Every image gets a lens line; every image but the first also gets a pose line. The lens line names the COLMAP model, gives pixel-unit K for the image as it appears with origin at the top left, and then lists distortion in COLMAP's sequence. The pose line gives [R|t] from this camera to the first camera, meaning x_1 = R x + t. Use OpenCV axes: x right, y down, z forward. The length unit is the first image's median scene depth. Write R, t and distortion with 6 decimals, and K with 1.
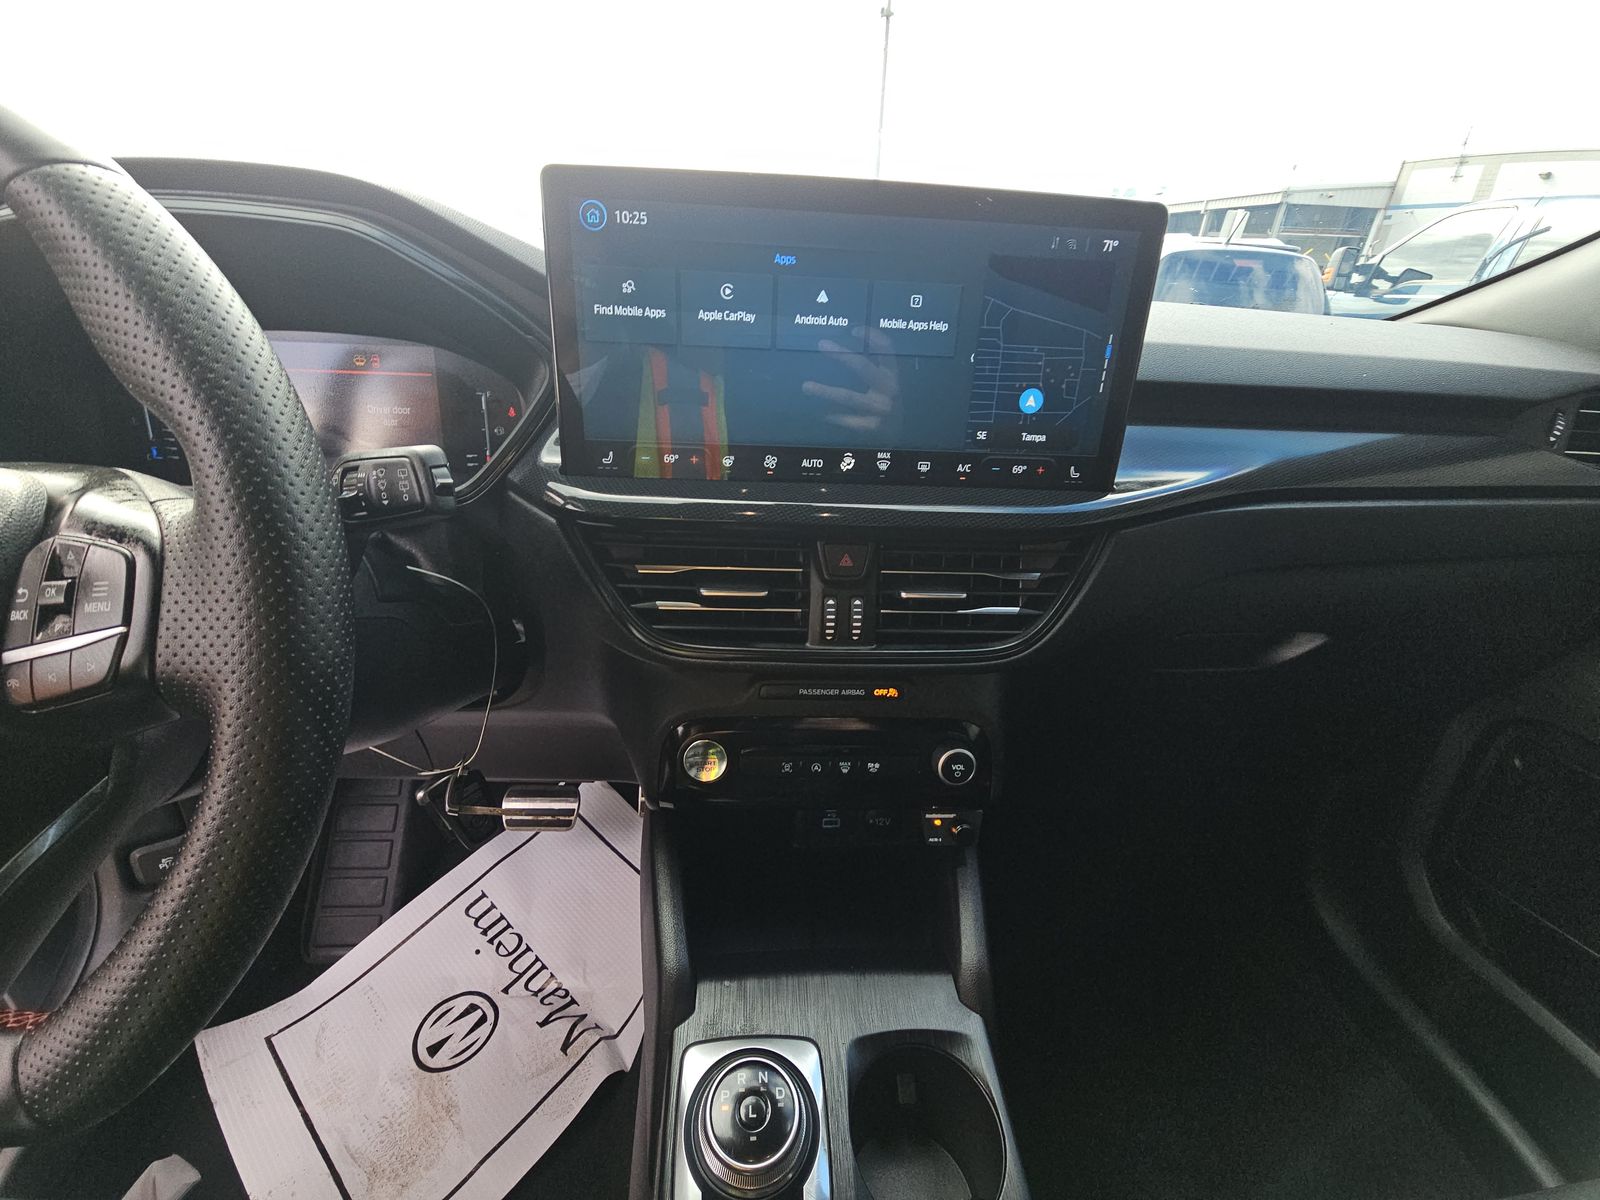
lens RADIAL K [[668.7, 0, 816.6], [0, 668.7, 586.0], [0, 0, 1]] dist [0.004739, -0.007667]
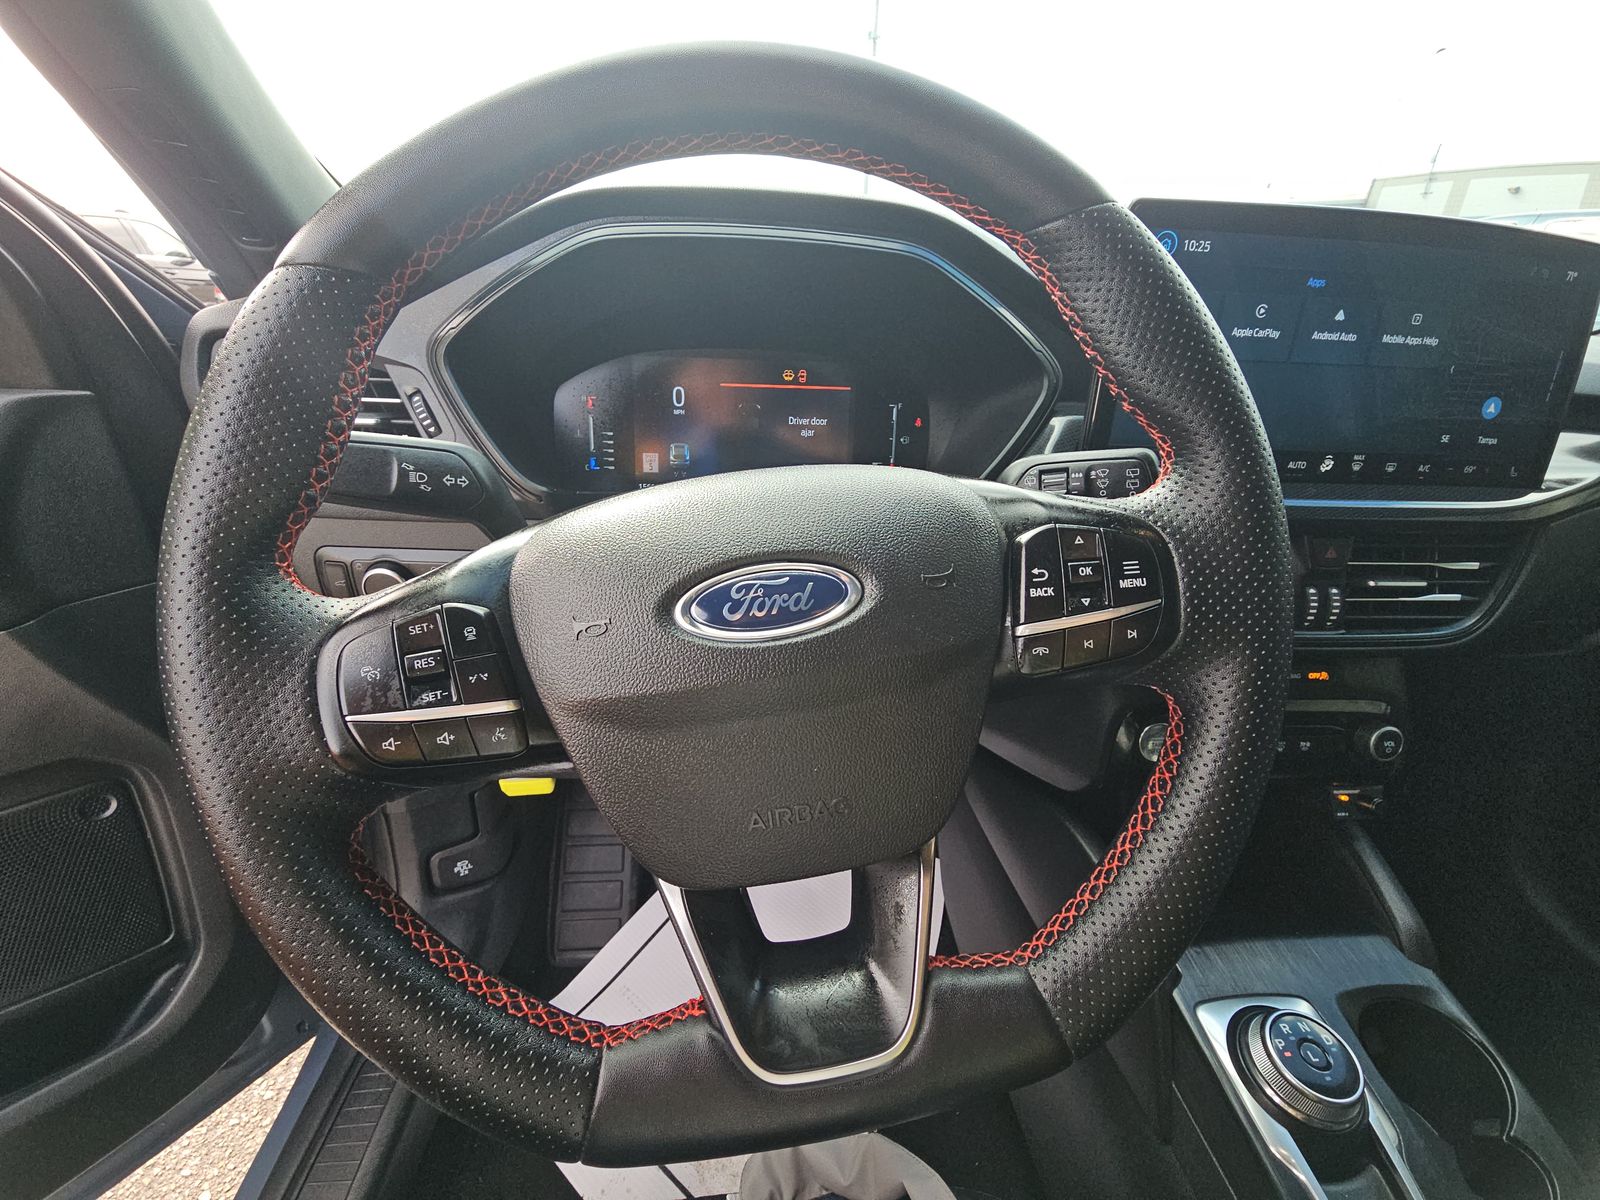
lens RADIAL K [[668.7, 0, 816.6], [0, 668.7, 586.0], [0, 0, 1]] dist [0.004739, -0.007667]
pose [[0.999708, -0.013902, 0.019771, -0.782449], [0.014301, 0.999694, -0.020181, 0.025036], [-0.019484, 0.020458, 0.999601, -0.075879]]
